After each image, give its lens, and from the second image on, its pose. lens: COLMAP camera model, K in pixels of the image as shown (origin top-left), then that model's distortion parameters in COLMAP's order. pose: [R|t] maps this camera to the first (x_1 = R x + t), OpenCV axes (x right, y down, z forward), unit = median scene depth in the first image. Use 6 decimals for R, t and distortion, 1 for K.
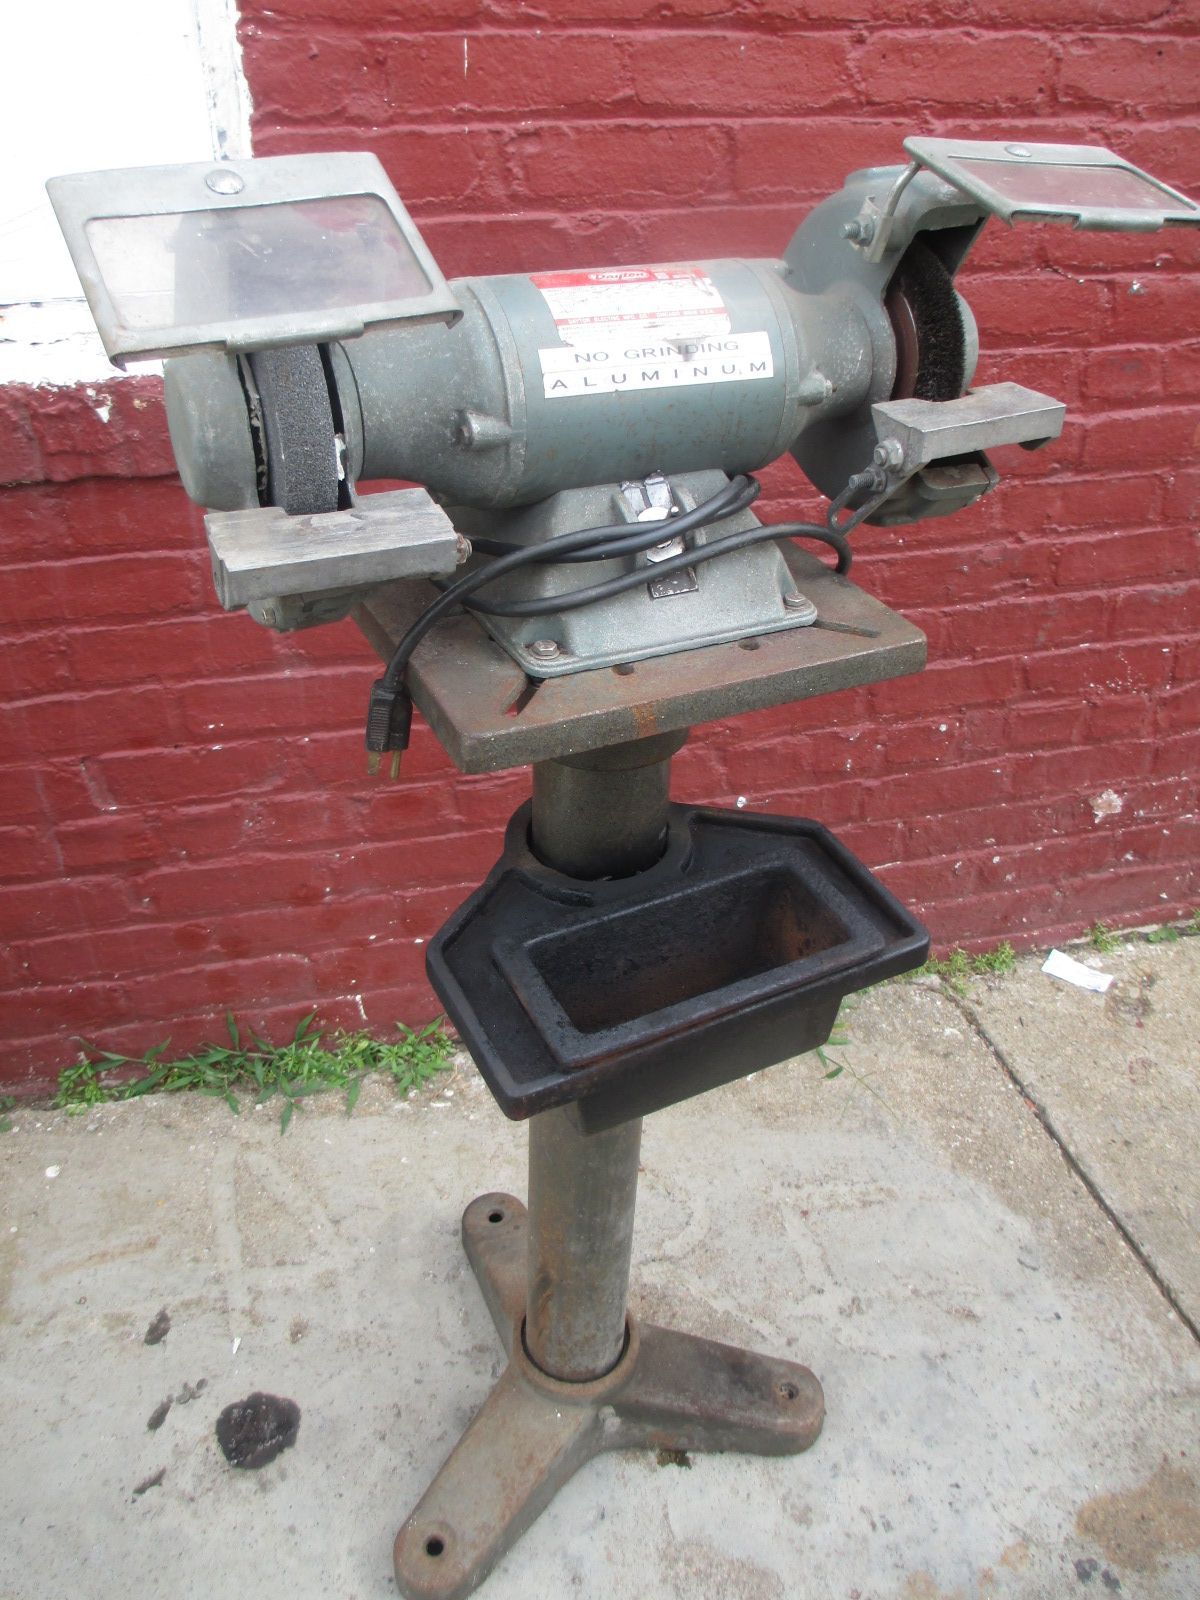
lens RADIAL K [[1306.9, 0, 566.6], [0, 1306.9, 795.6], [0, 0, 1]] dist [-0.062348, 0.025944]
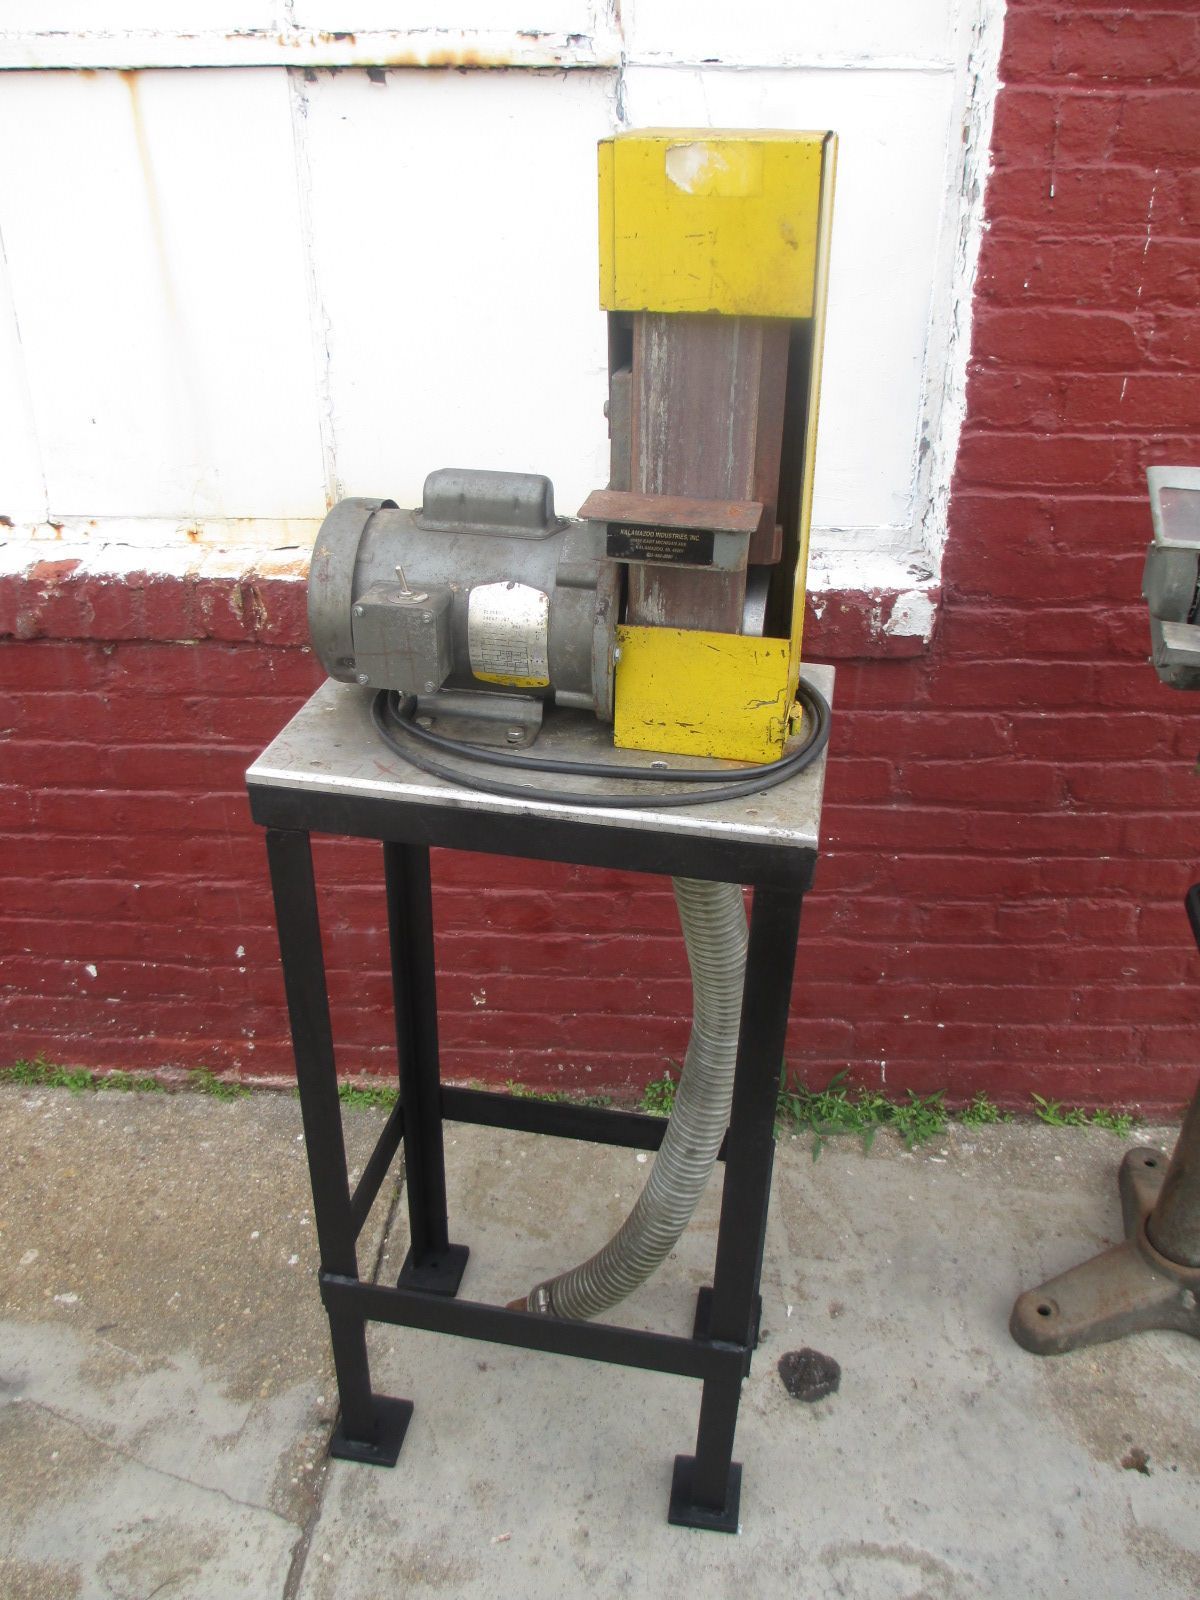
lens RADIAL K [[1306.9, 0, 597.2], [0, 1306.9, 804.9], [0, 0, 1]] dist [-0.062348, 0.025944]
pose [[0.967850, 0.123258, -0.219259, -0.227801], [-0.138169, 0.988937, -0.053963, 0.017968], [0.210182, 0.082523, 0.974173, -0.370694]]
